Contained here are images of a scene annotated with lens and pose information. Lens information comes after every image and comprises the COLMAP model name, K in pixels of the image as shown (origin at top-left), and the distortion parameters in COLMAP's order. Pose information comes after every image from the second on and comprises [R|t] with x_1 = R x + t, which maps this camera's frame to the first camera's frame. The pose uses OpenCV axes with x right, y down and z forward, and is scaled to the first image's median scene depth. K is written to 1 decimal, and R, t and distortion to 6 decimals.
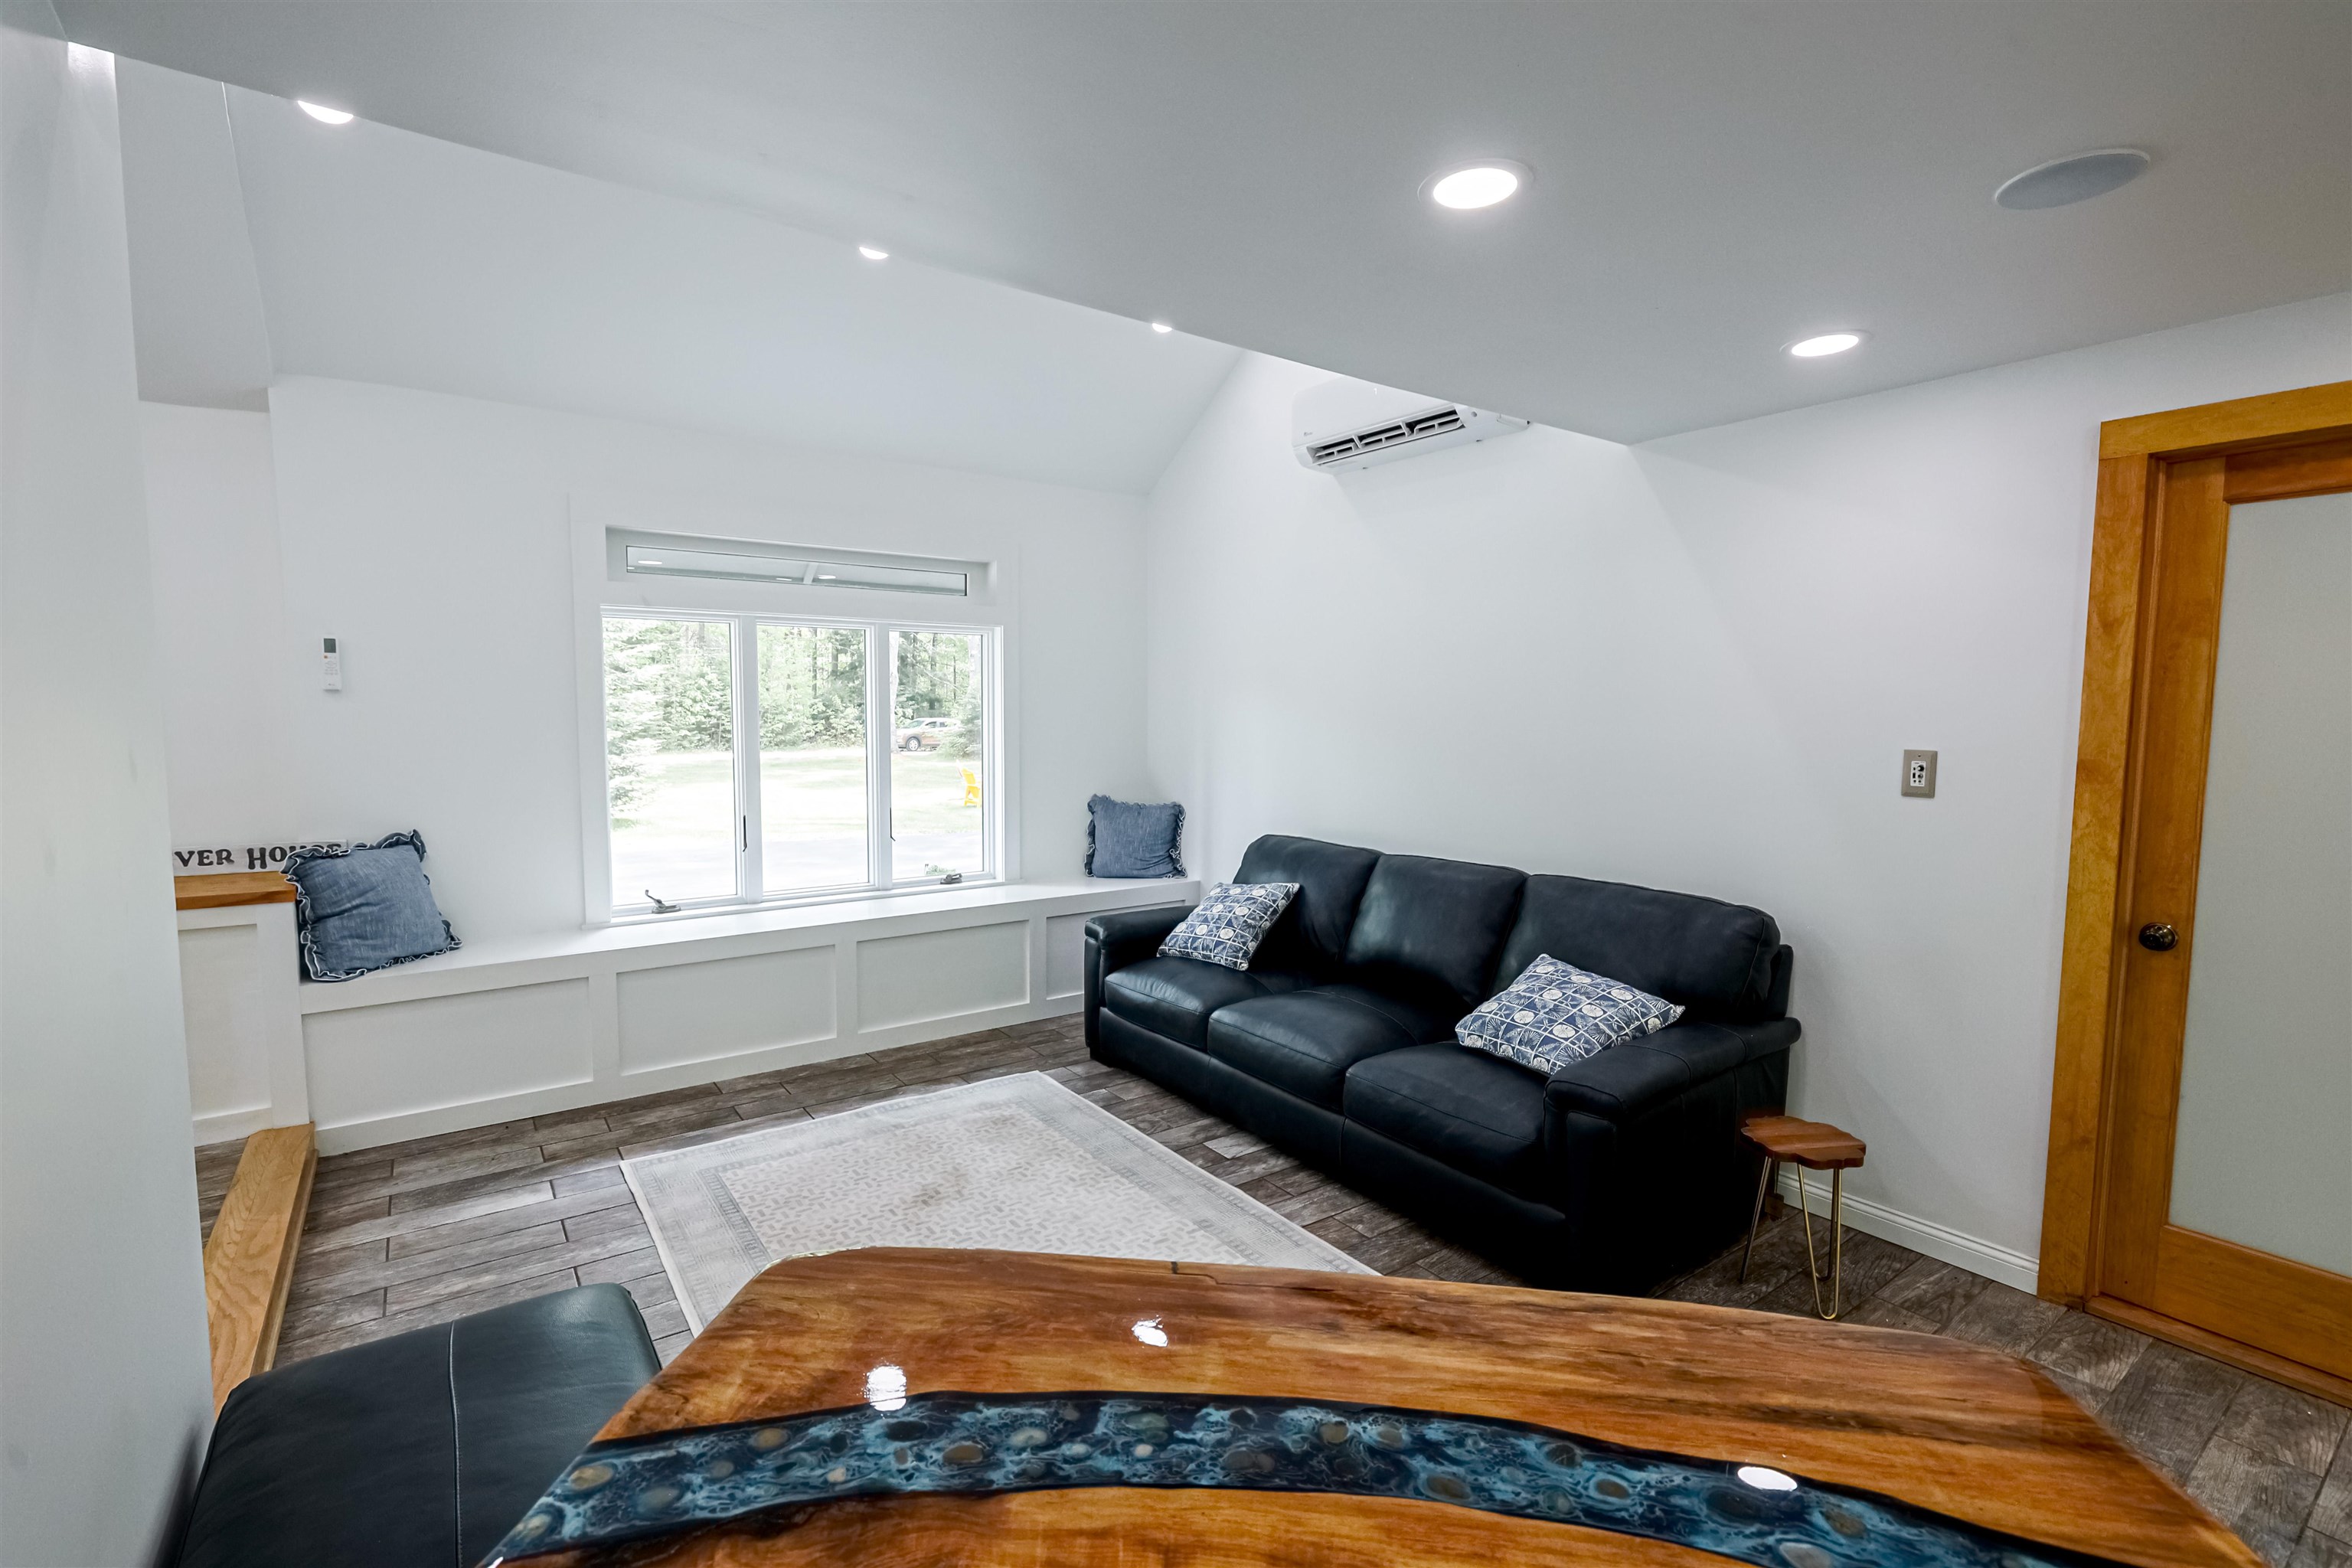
lens RADIAL K [[1060.3, 0, 1171.8], [0, 1060.3, 780.9], [0, 0, 1]] dist [-0.003968, 0.000598]
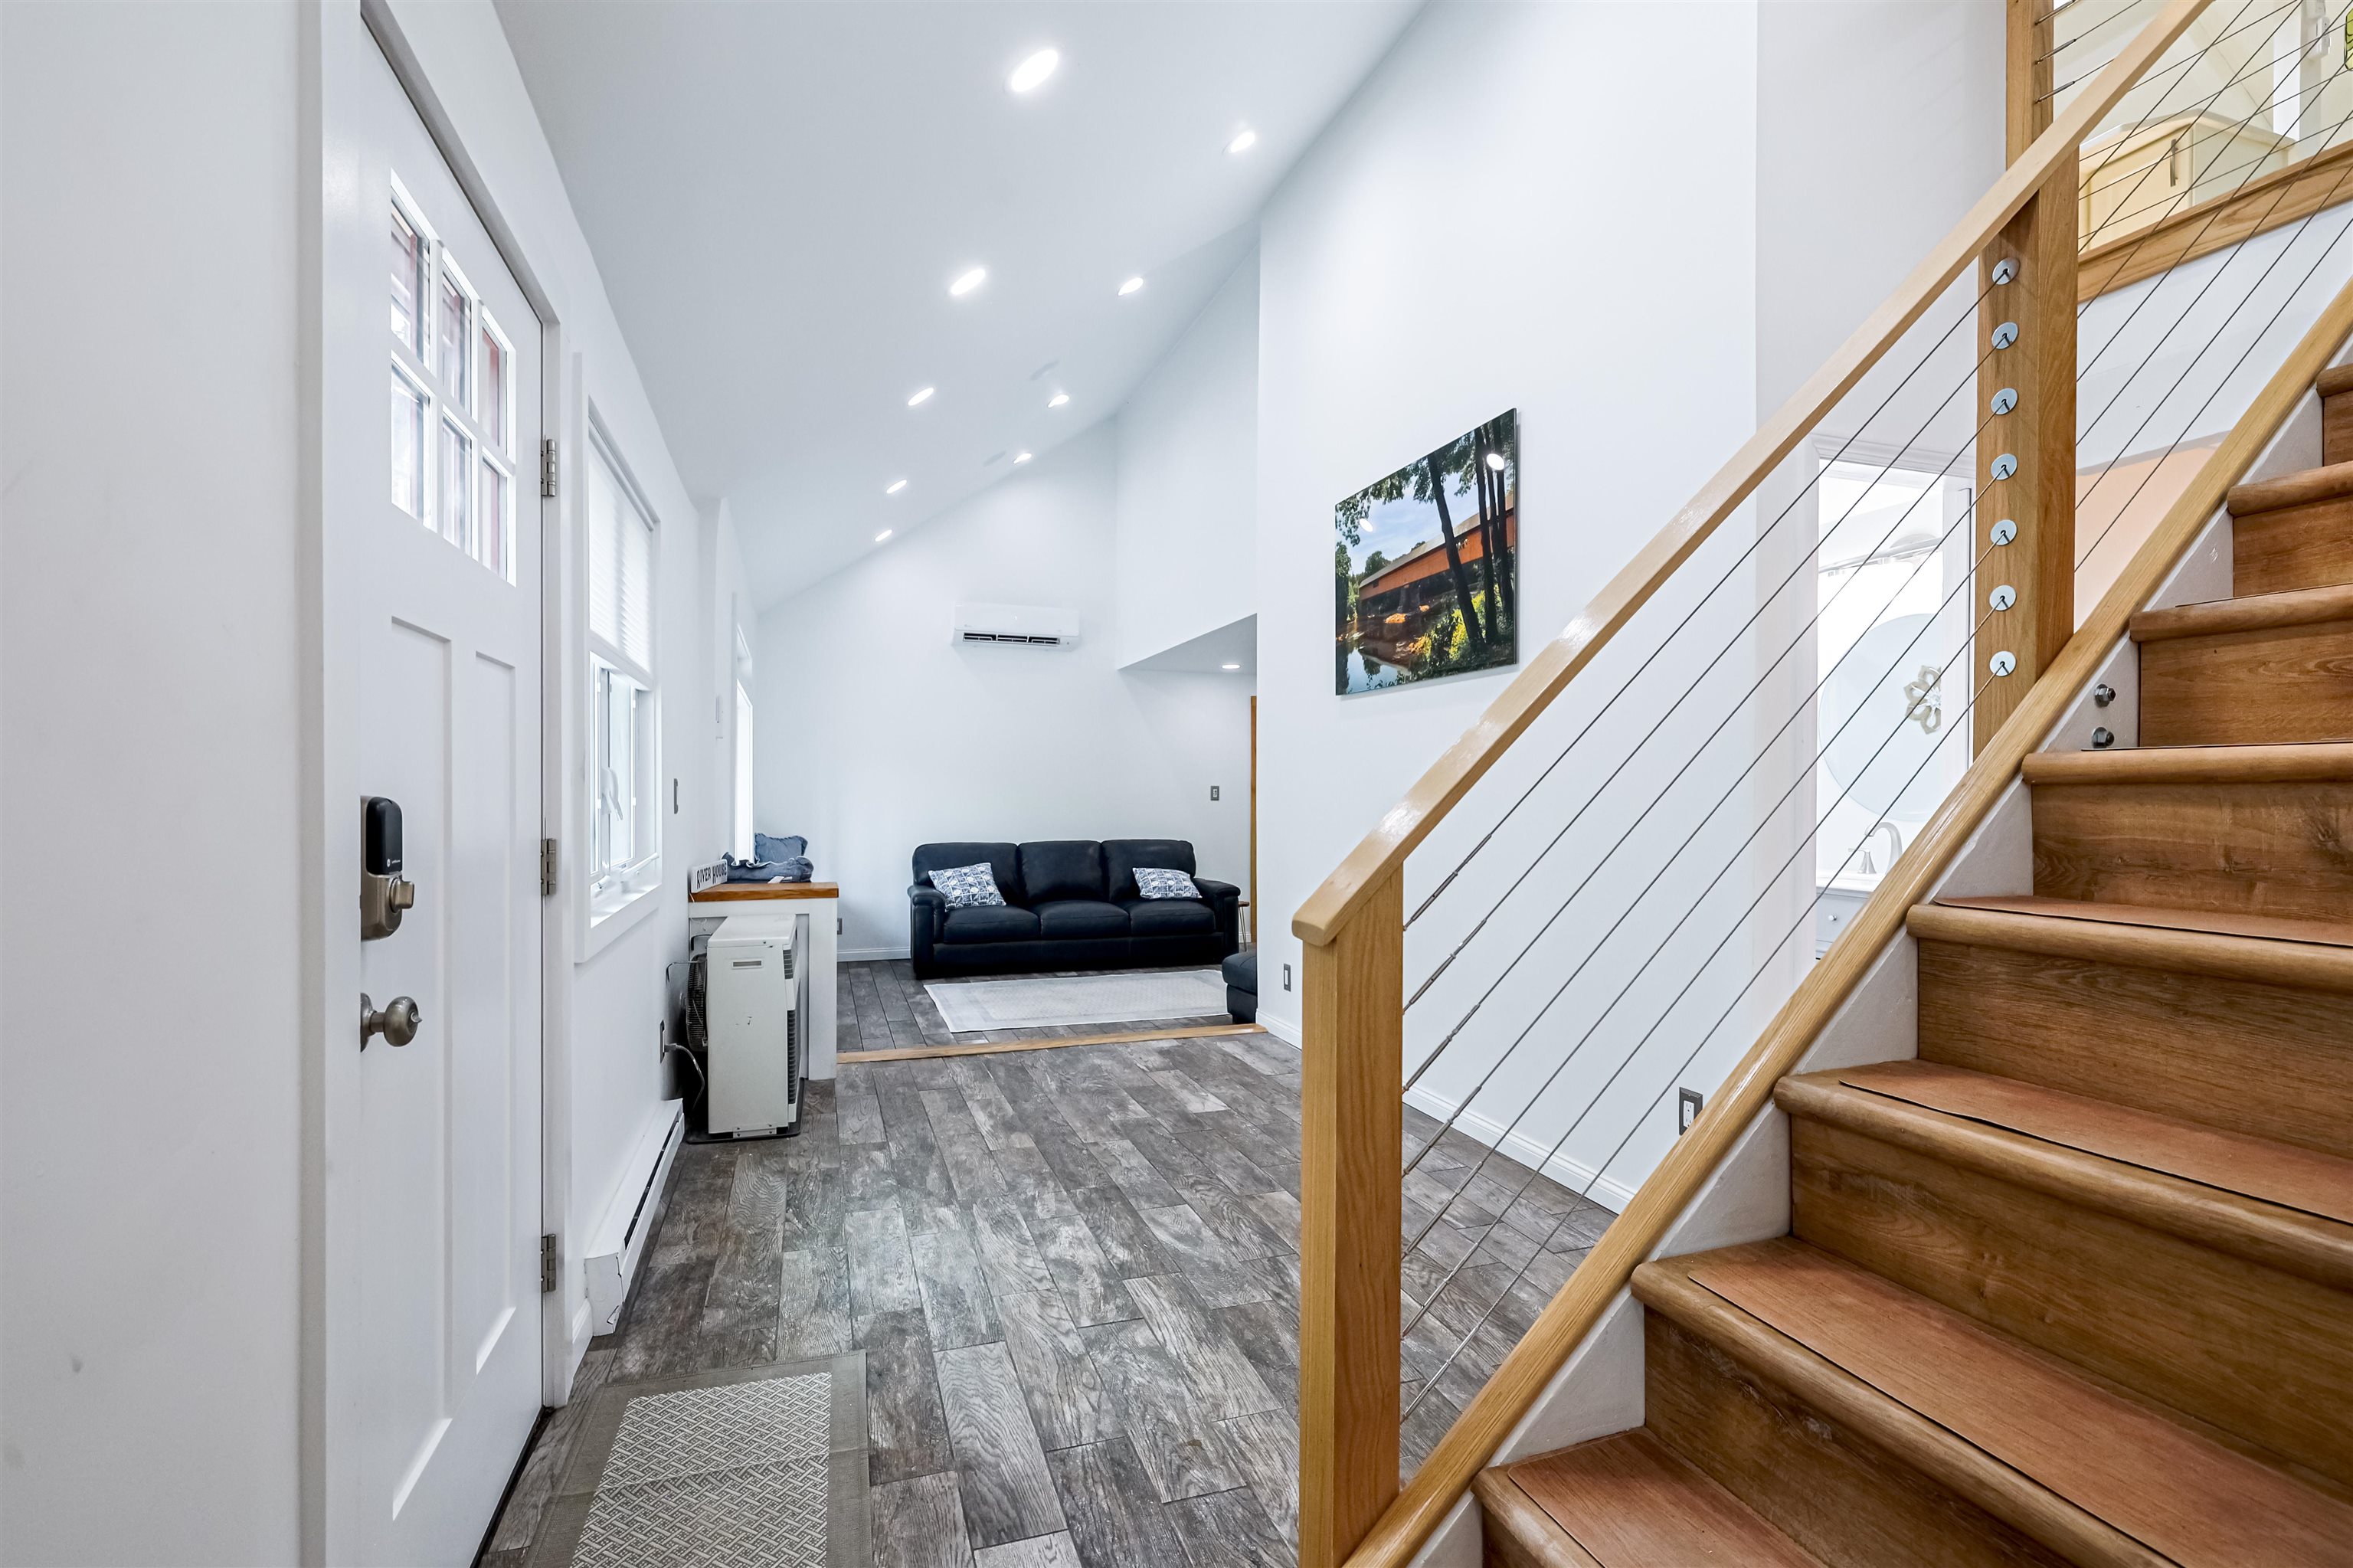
lens RADIAL K [[1060.8, 0, 1167.3], [0, 1060.8, 791.5], [0, 0, 1]] dist [-0.003968, 0.000598]
pose [[0.310693, 0.002492, 0.950507, -1.903436], [0.069216, 0.997282, -0.025240, 0.046738], [-0.947987, 0.073632, 0.309677, 0.105336]]
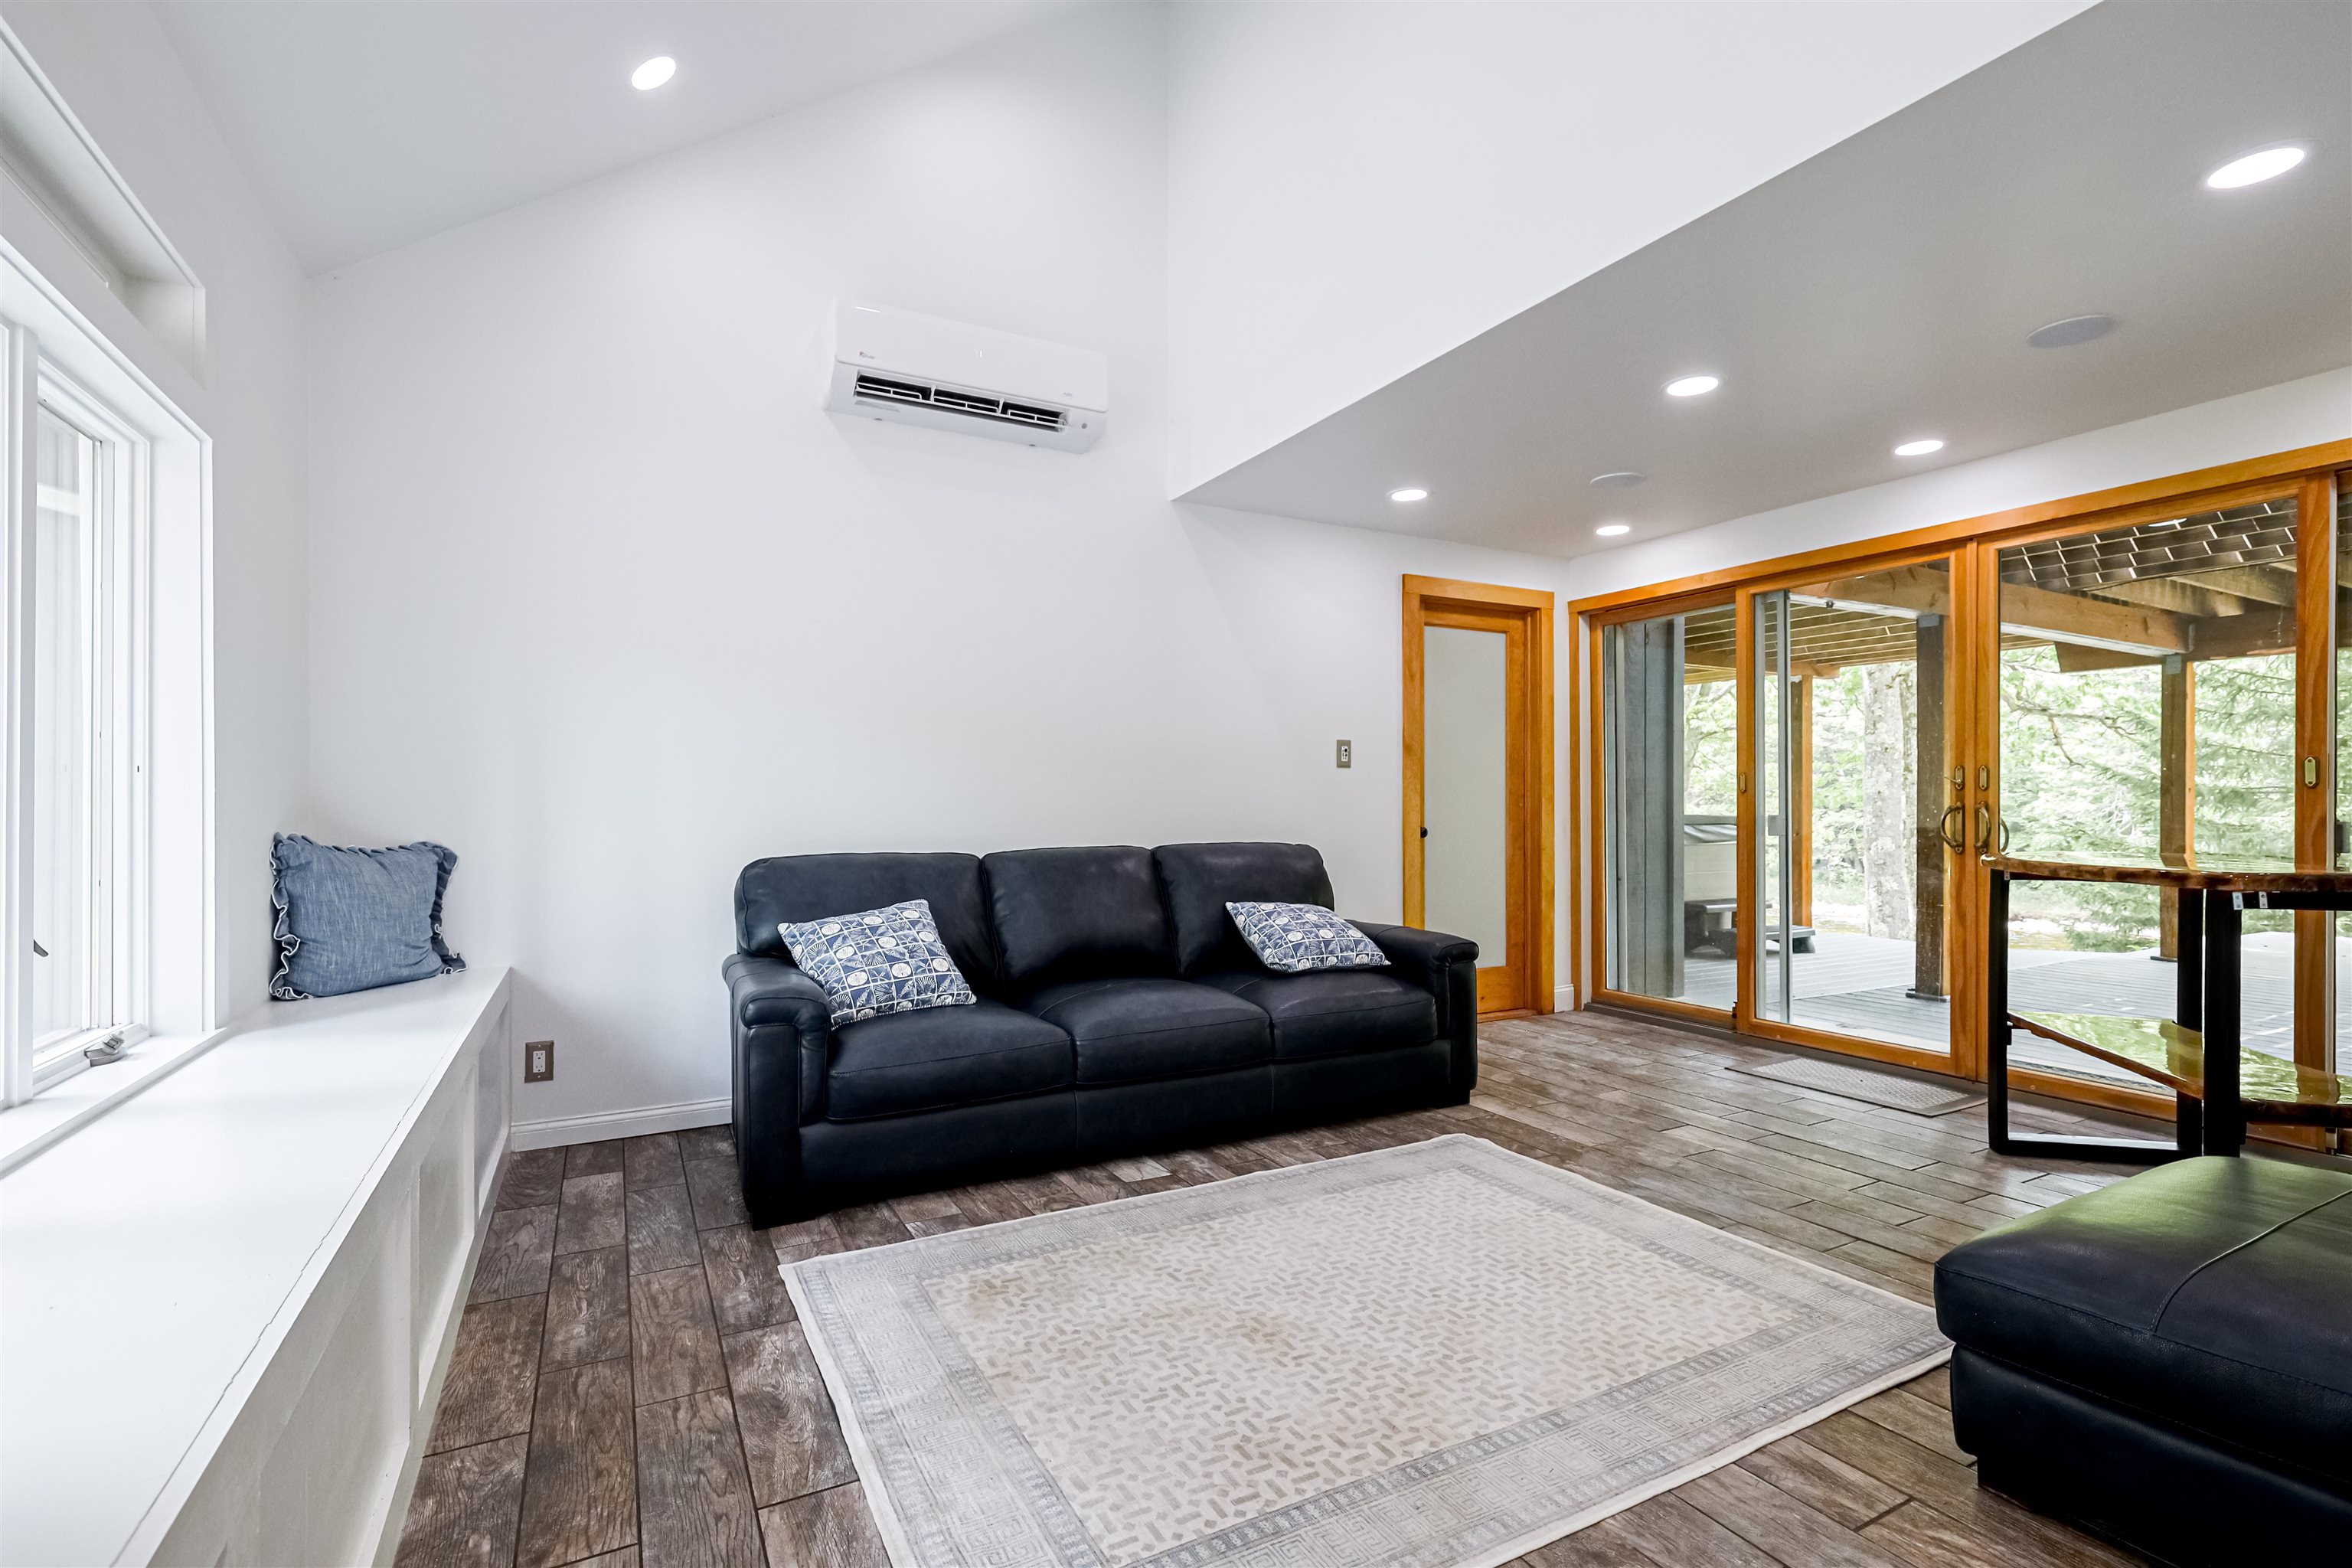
lens RADIAL K [[1060.3, 0, 1181.9], [0, 1060.3, 797.9], [0, 0, 1]] dist [-0.003968, 0.000598]
pose [[0.132180, 0.003325, 0.991220, -0.790387], [0.074282, 0.997149, -0.013250, 0.052663], [-0.988438, 0.075382, 0.131556, 0.816864]]
